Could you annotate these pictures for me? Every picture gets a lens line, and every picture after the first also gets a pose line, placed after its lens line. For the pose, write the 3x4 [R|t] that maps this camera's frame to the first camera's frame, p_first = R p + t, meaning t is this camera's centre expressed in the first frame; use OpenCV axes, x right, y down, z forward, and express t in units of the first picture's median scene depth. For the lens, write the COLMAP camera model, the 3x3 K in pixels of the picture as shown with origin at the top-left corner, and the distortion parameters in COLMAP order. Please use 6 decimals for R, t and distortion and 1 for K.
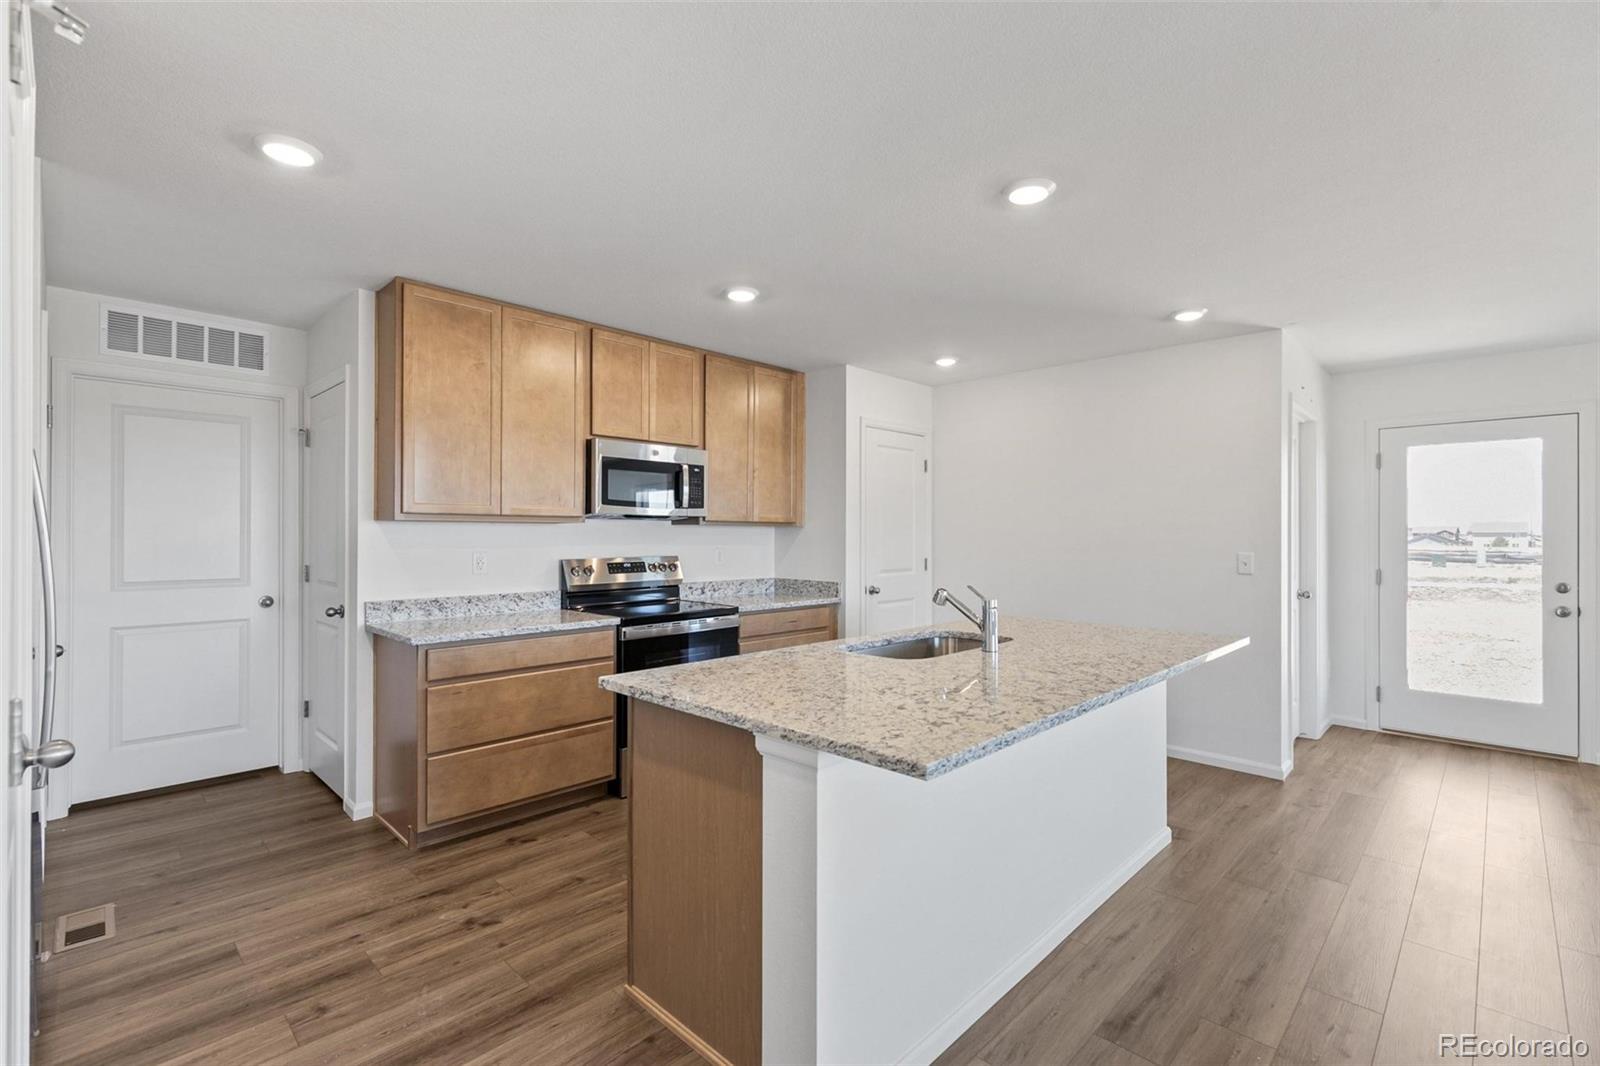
lens RADIAL K [[717.4, 0, 803.3], [0, 717.4, 528.4], [0, 0, 1]] dist [0.007786, -0.000463]
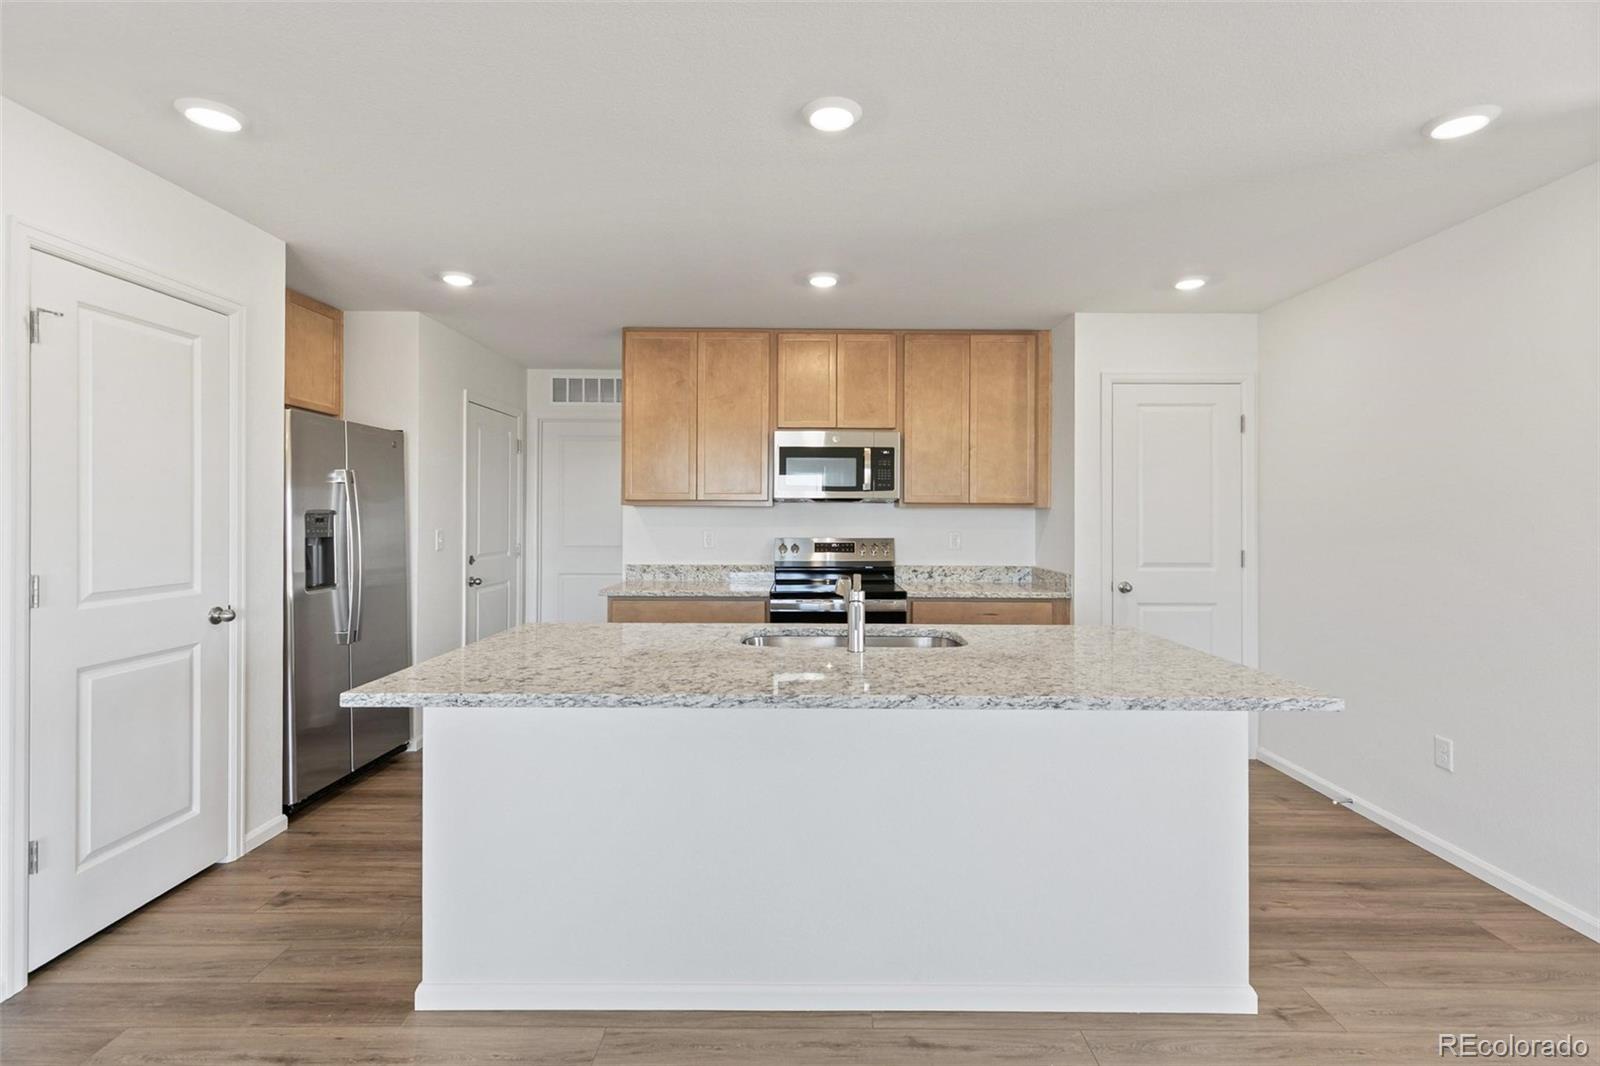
lens RADIAL K [[733.2, 0, 803.6], [0, 733.2, 514.2], [0, 0, 1]] dist [0.008448, -0.000091]
pose [[0.695627, -0.000527, -0.718403, 0.545669], [0.002465, 0.999996, 0.001653, 0.003060], [0.718399, -0.002921, 0.695625, 0.220778]]
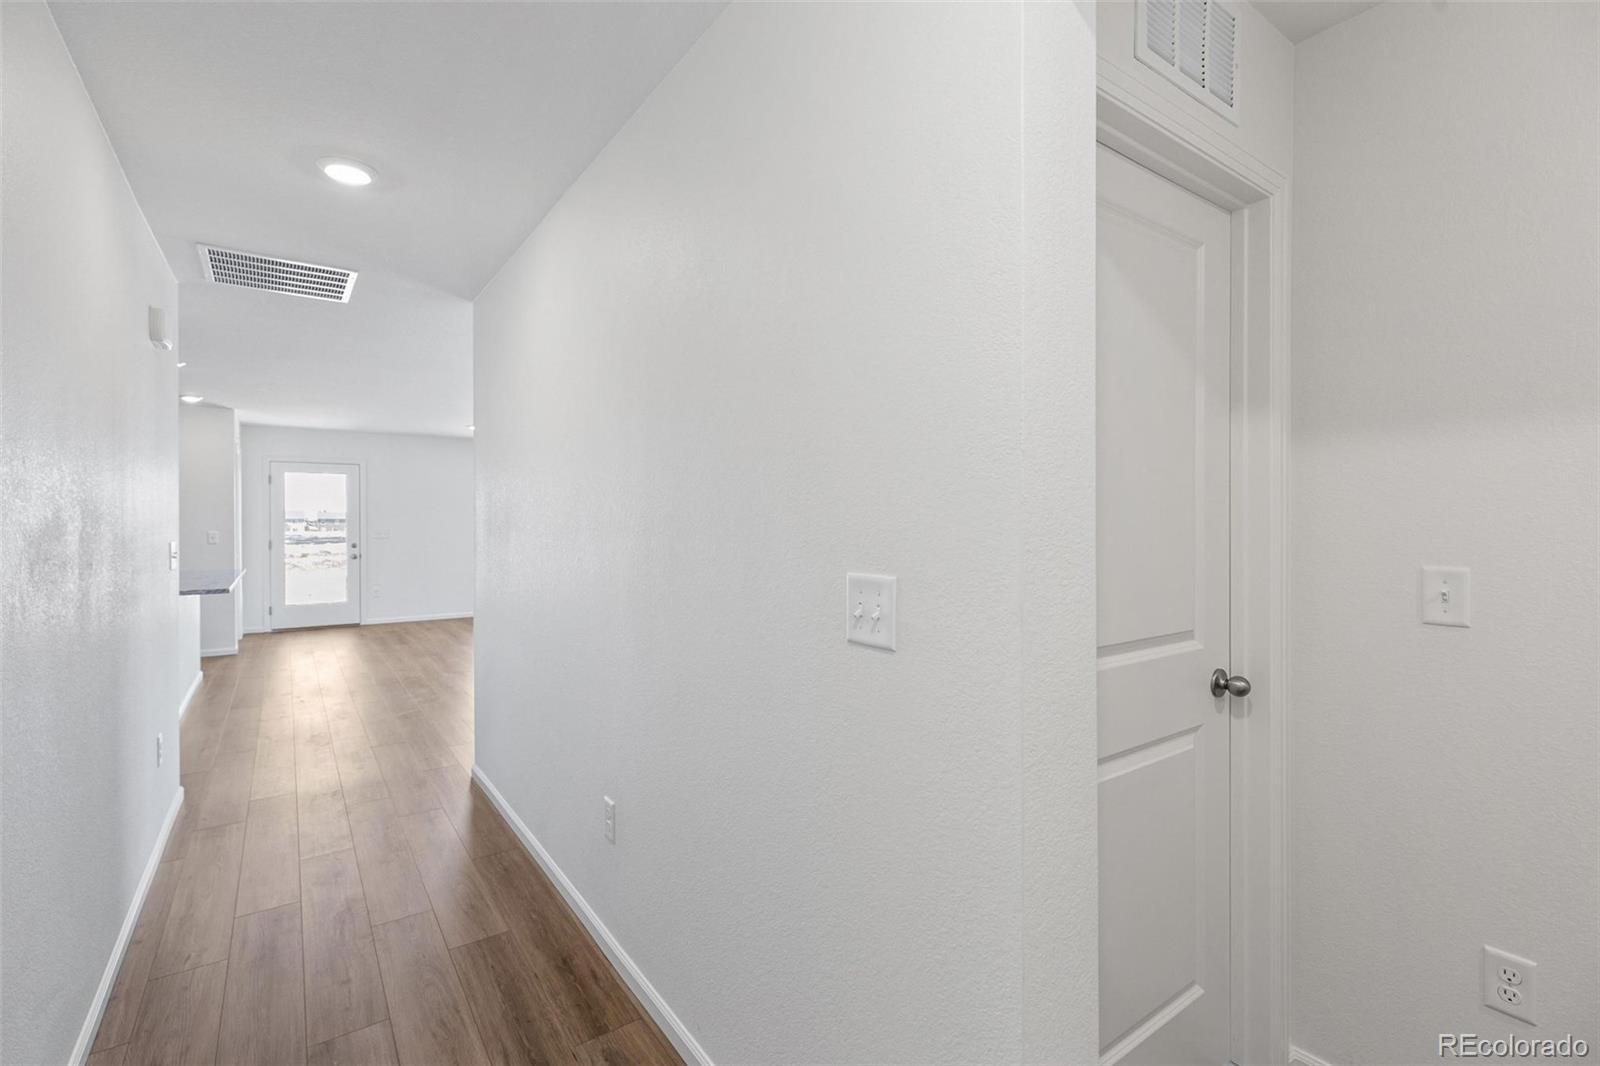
lens RADIAL K [[717.4, 0, 803.3], [0, 717.4, 528.4], [0, 0, 1]] dist [0.007786, -0.000463]
pose [[0.175741, -0.015123, 0.984320, -0.878331], [-0.003248, 0.999868, 0.015941, -0.006641], [-0.984431, -0.005999, 0.175668, -0.737929]]
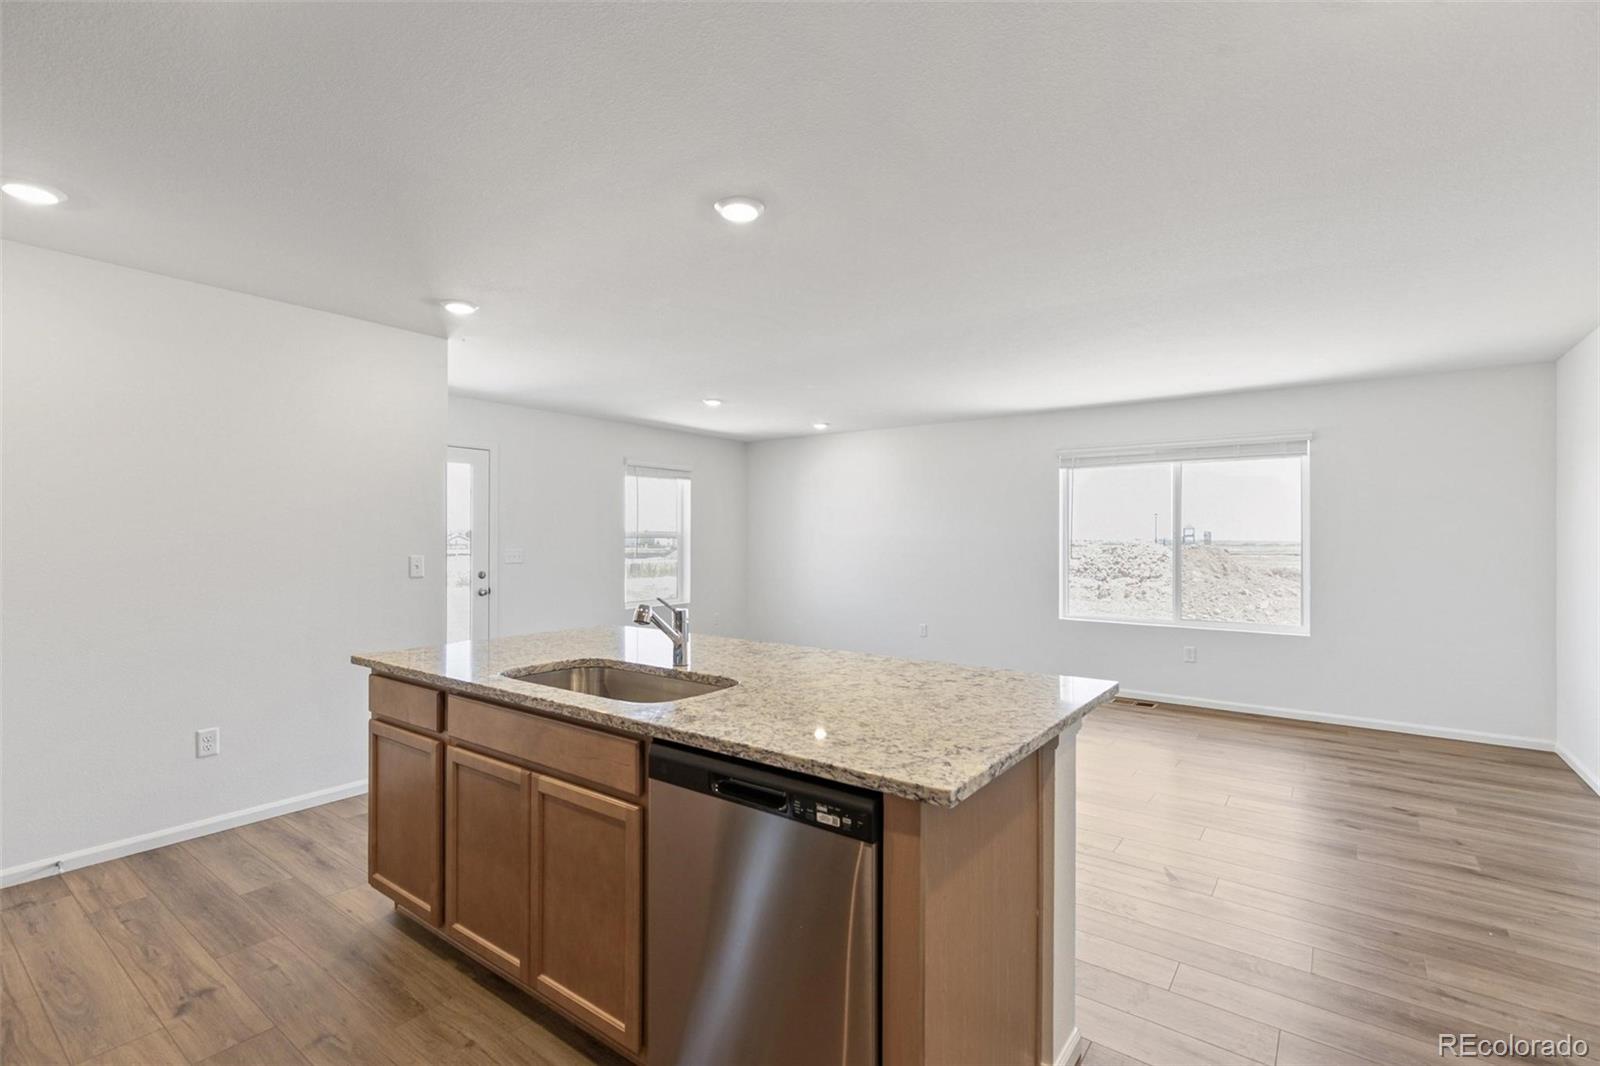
lens RADIAL K [[724.0, 0, 802.4], [0, 724.0, 529.8], [0, 0, 1]] dist [0.005367, -0.000101]
pose [[-0.127532, 0.006486, 0.991813, -0.440876], [-0.009492, 0.999925, -0.007760, 0.000870], [-0.991789, -0.010404, -0.127461, 0.621121]]
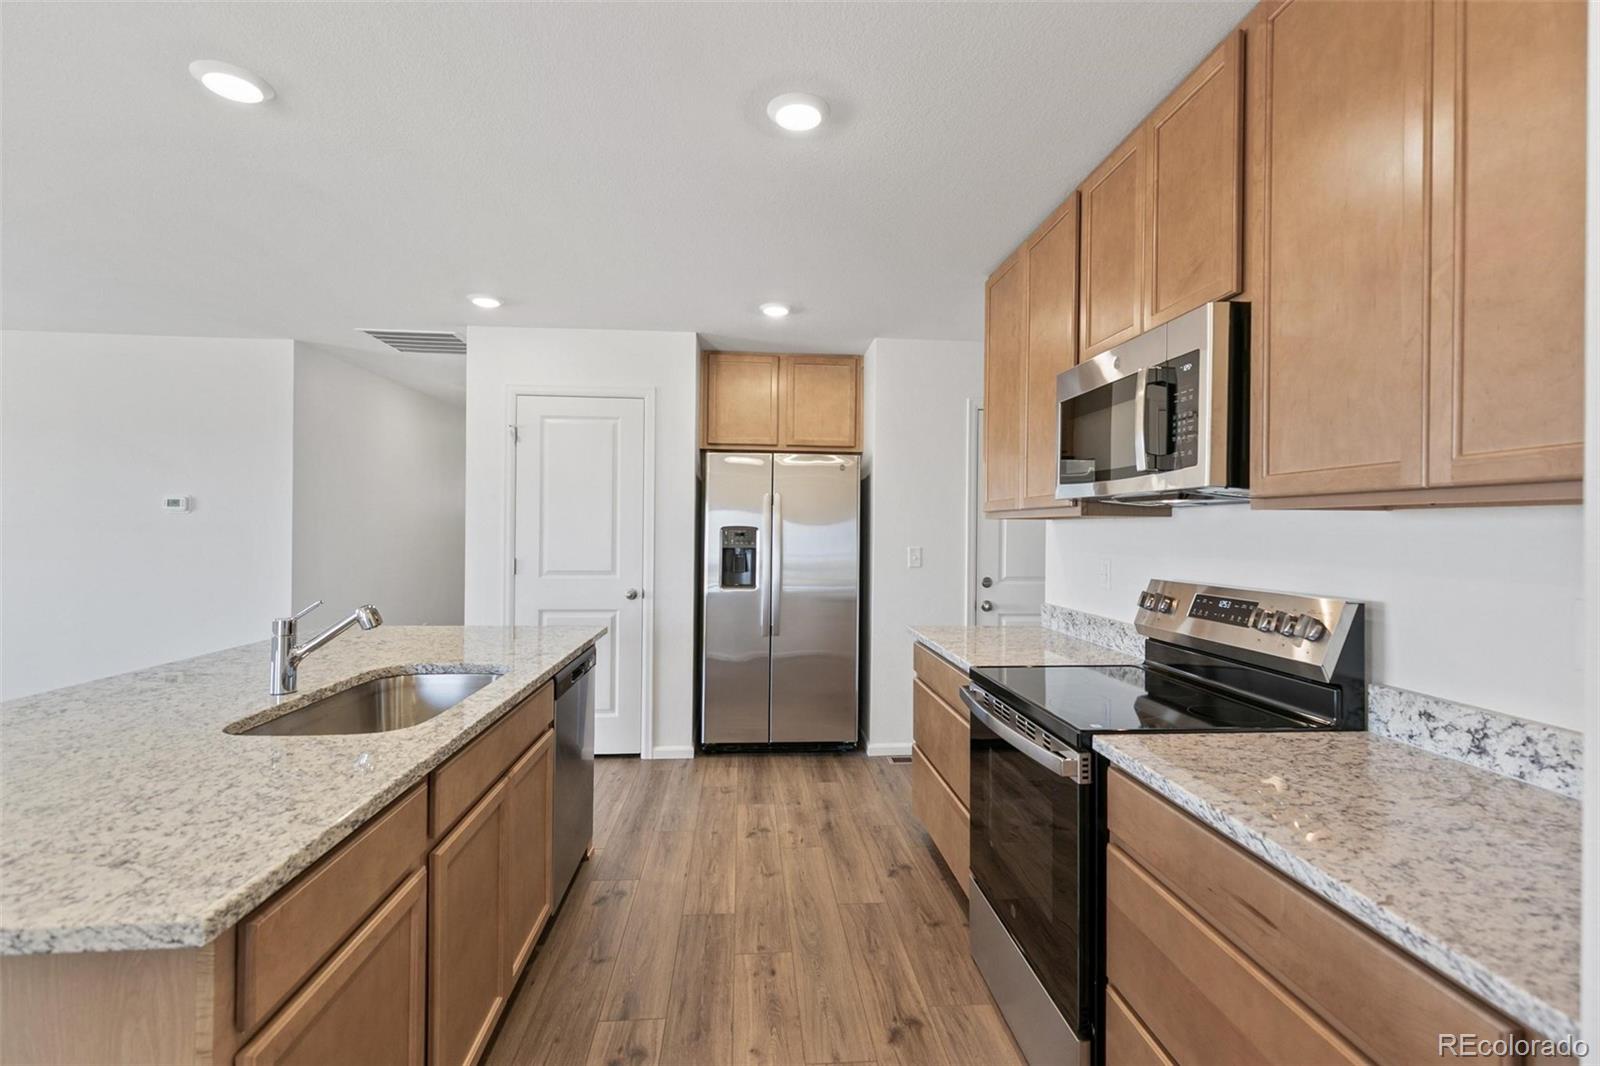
lens RADIAL K [[724.0, 0, 802.4], [0, 724.0, 529.8], [0, 0, 1]] dist [0.005367, -0.000101]
pose [[-0.657889, -0.009672, -0.753053, 0.296120], [-0.007017, 0.999953, -0.006714, 0.009489], [0.753082, 0.000867, -0.657926, 1.183460]]
